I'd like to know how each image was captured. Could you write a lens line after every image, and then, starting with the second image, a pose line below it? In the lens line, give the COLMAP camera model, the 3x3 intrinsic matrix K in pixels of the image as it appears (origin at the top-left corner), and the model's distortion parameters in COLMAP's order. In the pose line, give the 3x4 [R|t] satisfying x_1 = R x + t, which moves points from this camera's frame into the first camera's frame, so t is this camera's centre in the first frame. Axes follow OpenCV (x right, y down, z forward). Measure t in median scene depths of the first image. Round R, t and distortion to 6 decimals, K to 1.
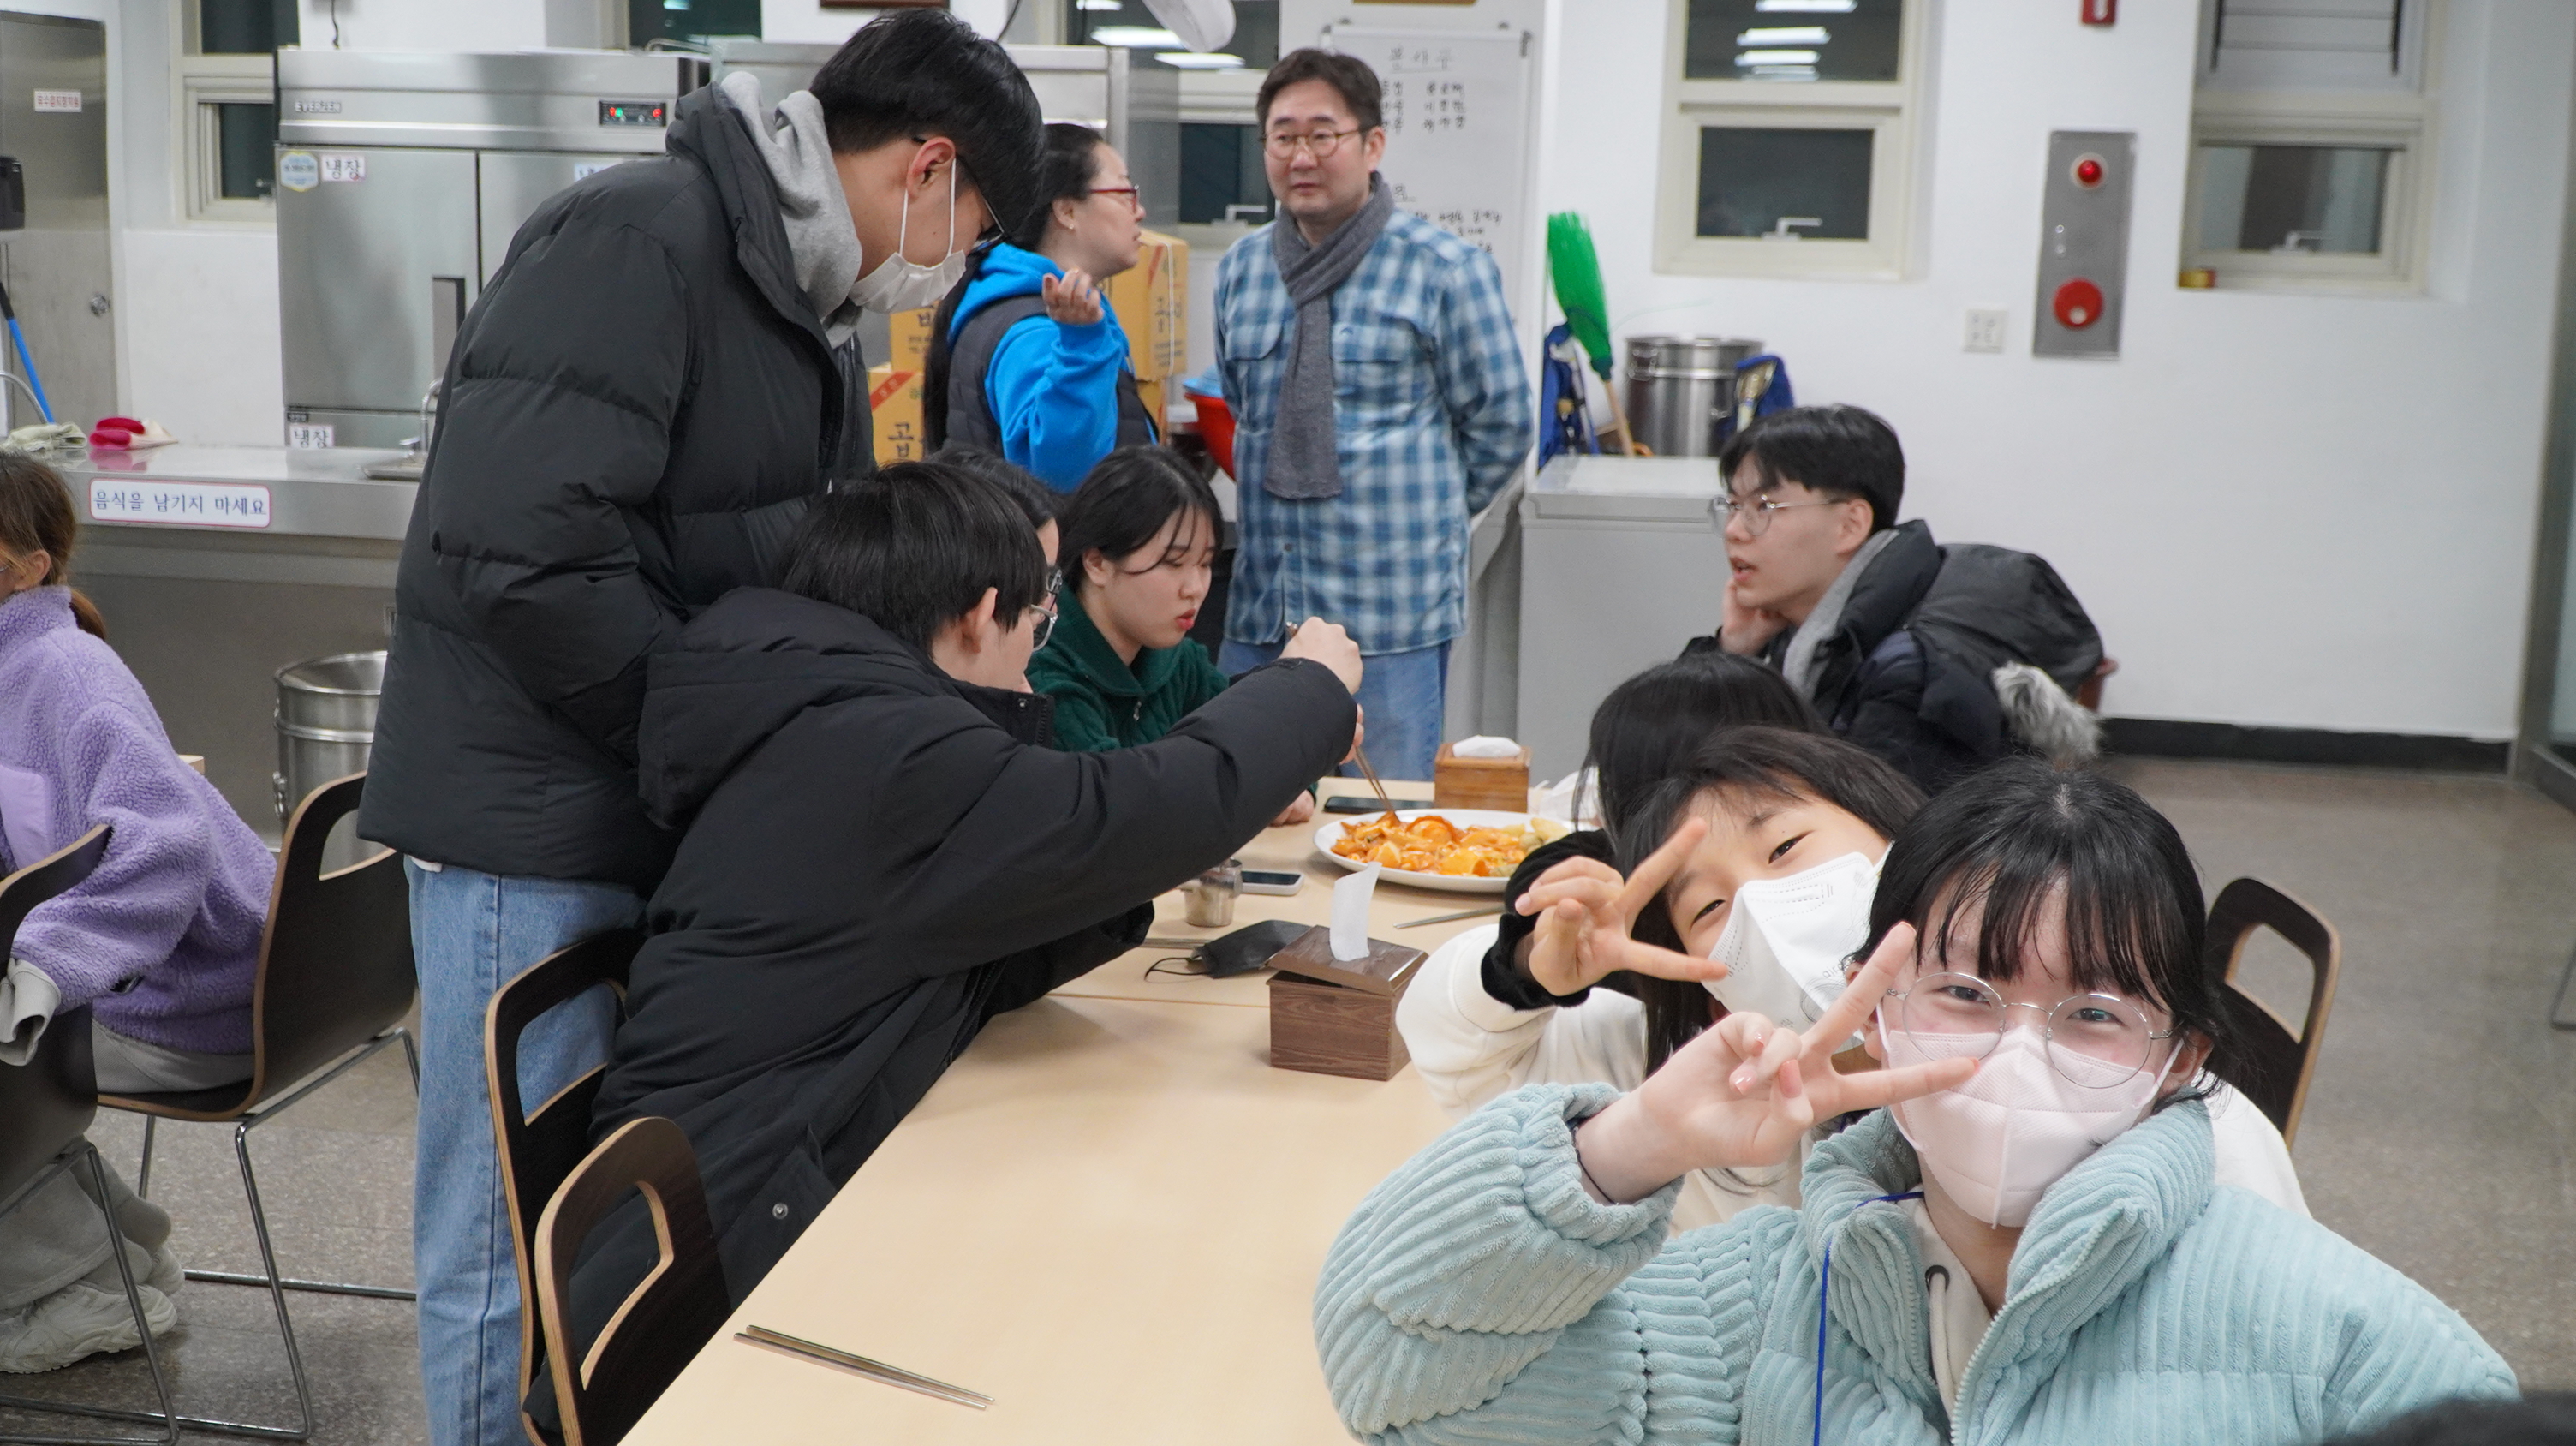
lens RADIAL K [[2850.0, 0, 1288.0], [0, 2850.0, 723.0], [0, 0, 1]] dist [0.216178, 0.012475]
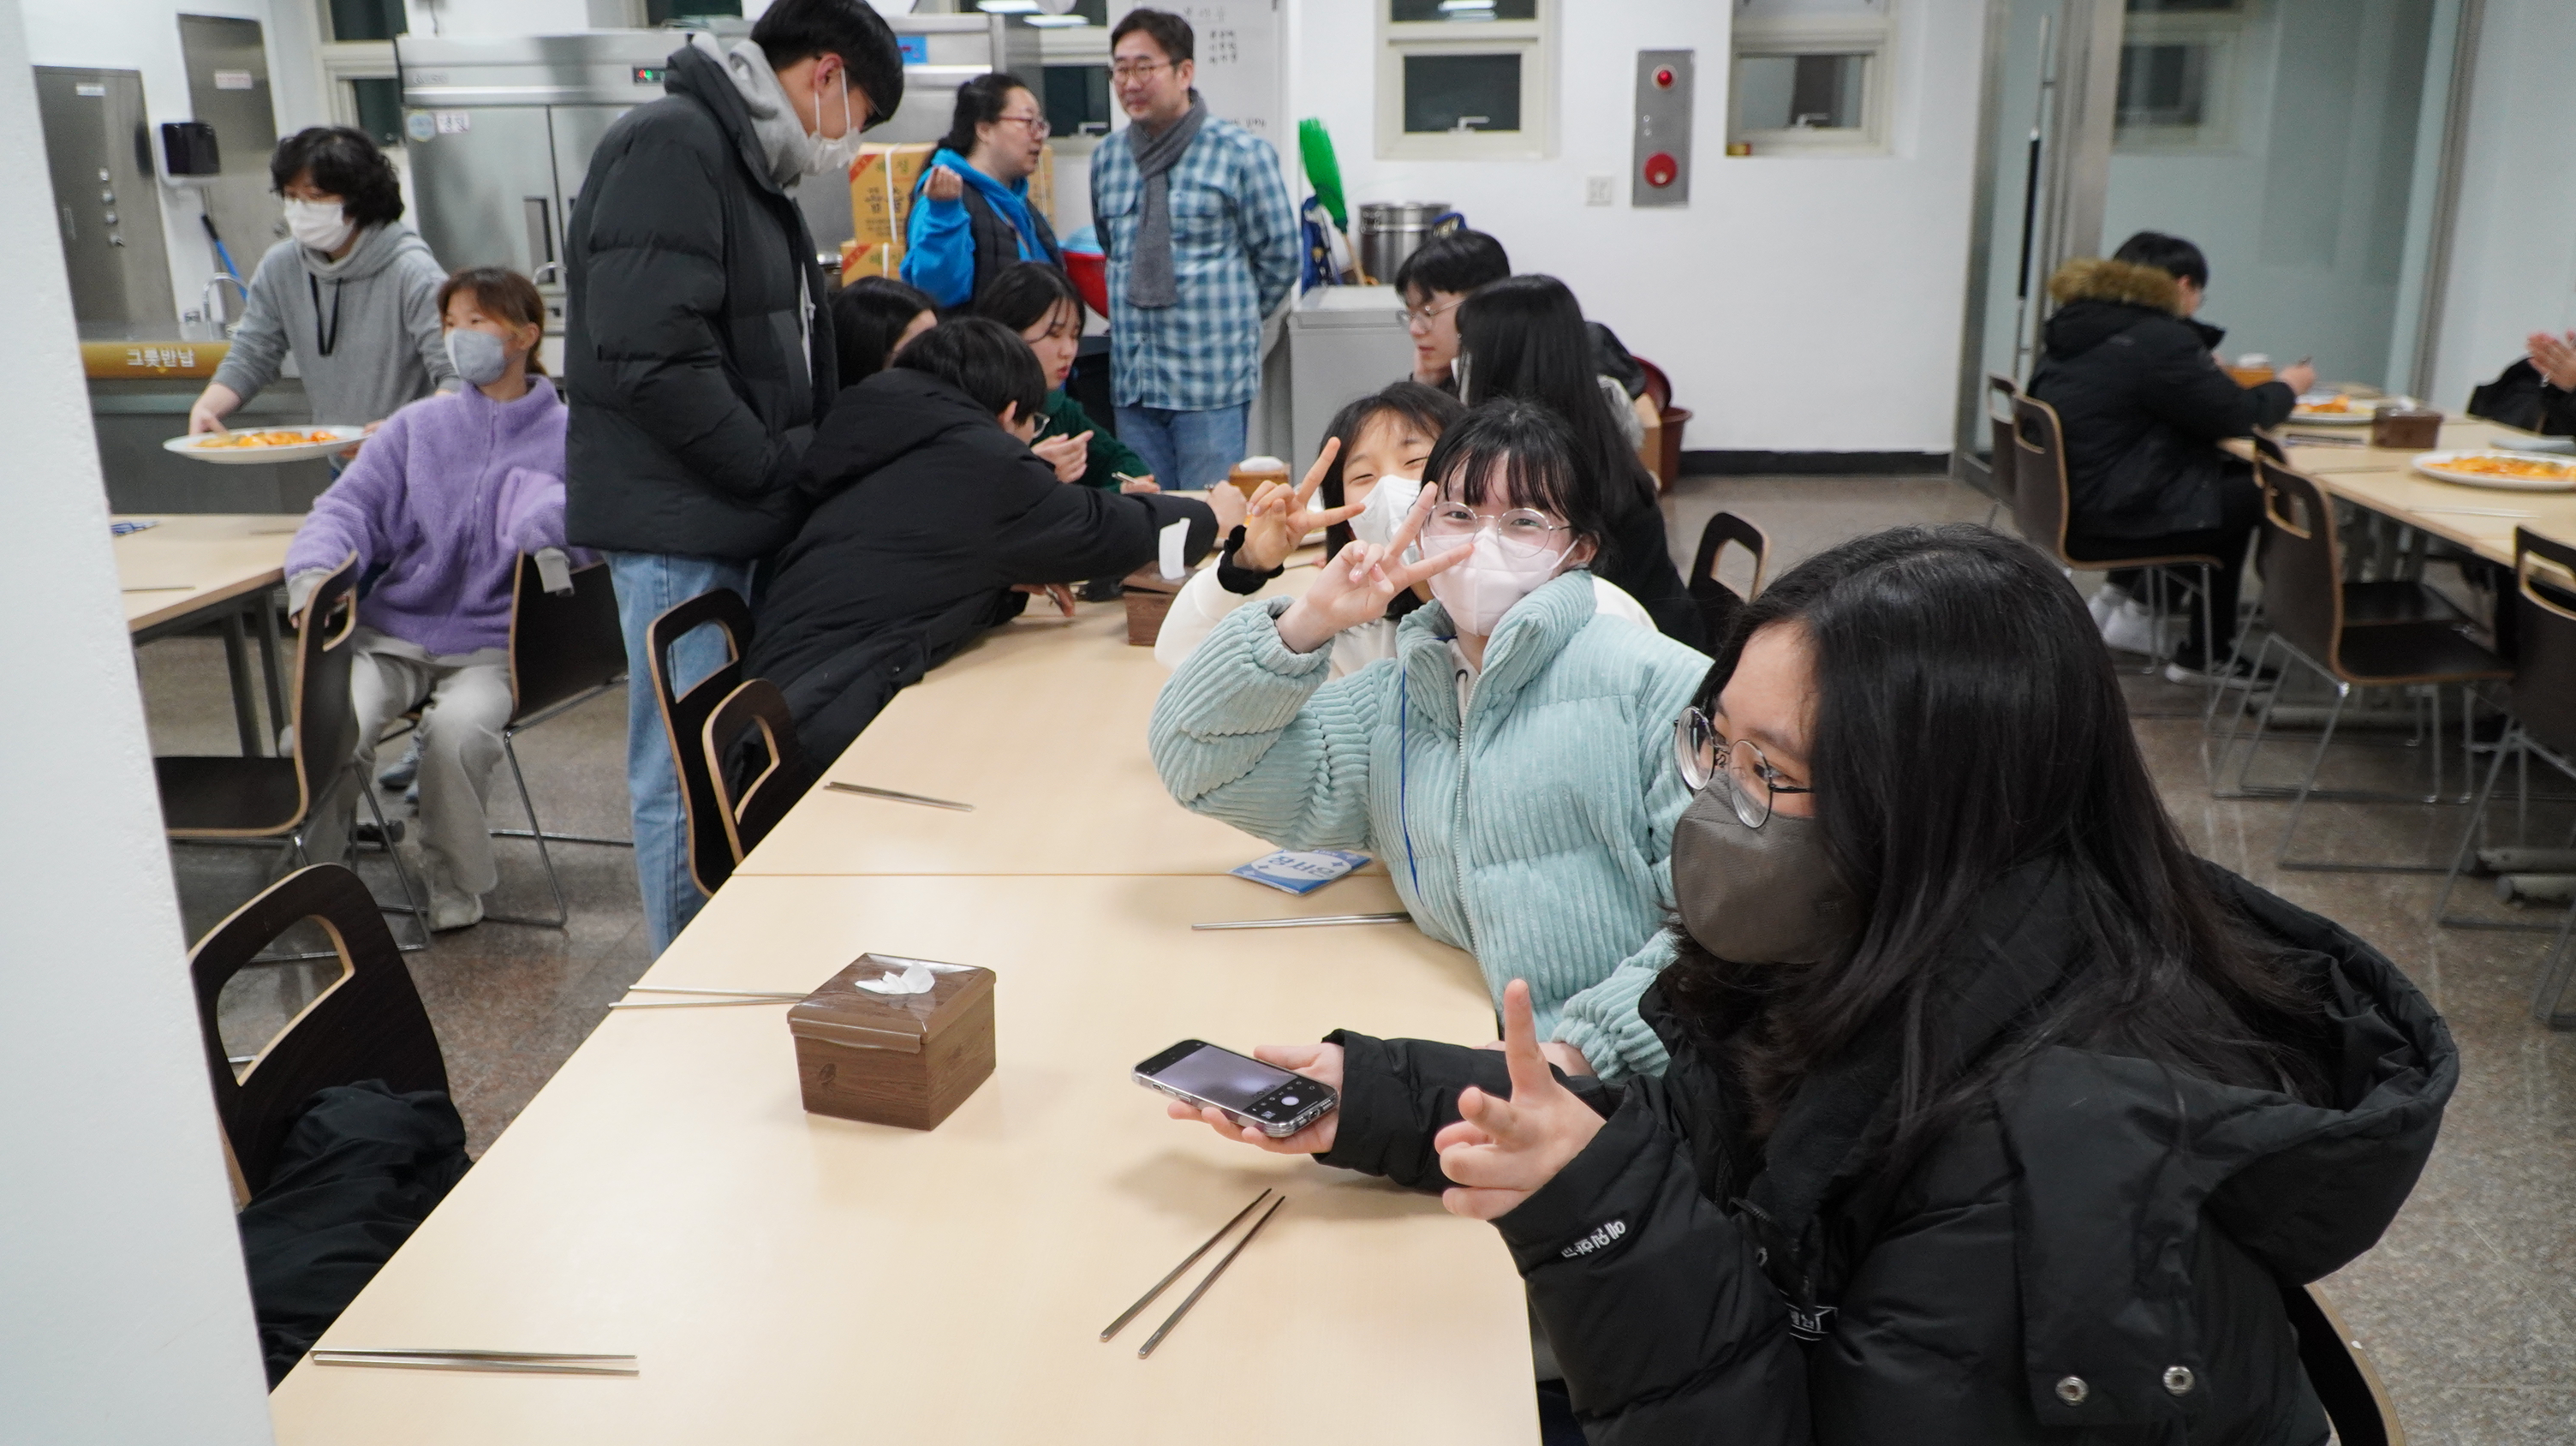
lens RADIAL K [[1986.5, 0, 1290.7], [0, 1986.5, 732.0], [0, 0, 1]] dist [0.193823, -0.003693]
pose [[0.996955, -0.057467, 0.052706, 0.011004], [0.051115, 0.992069, 0.114833, 0.021440], [-0.058887, -0.111789, 0.991986, -0.097675]]
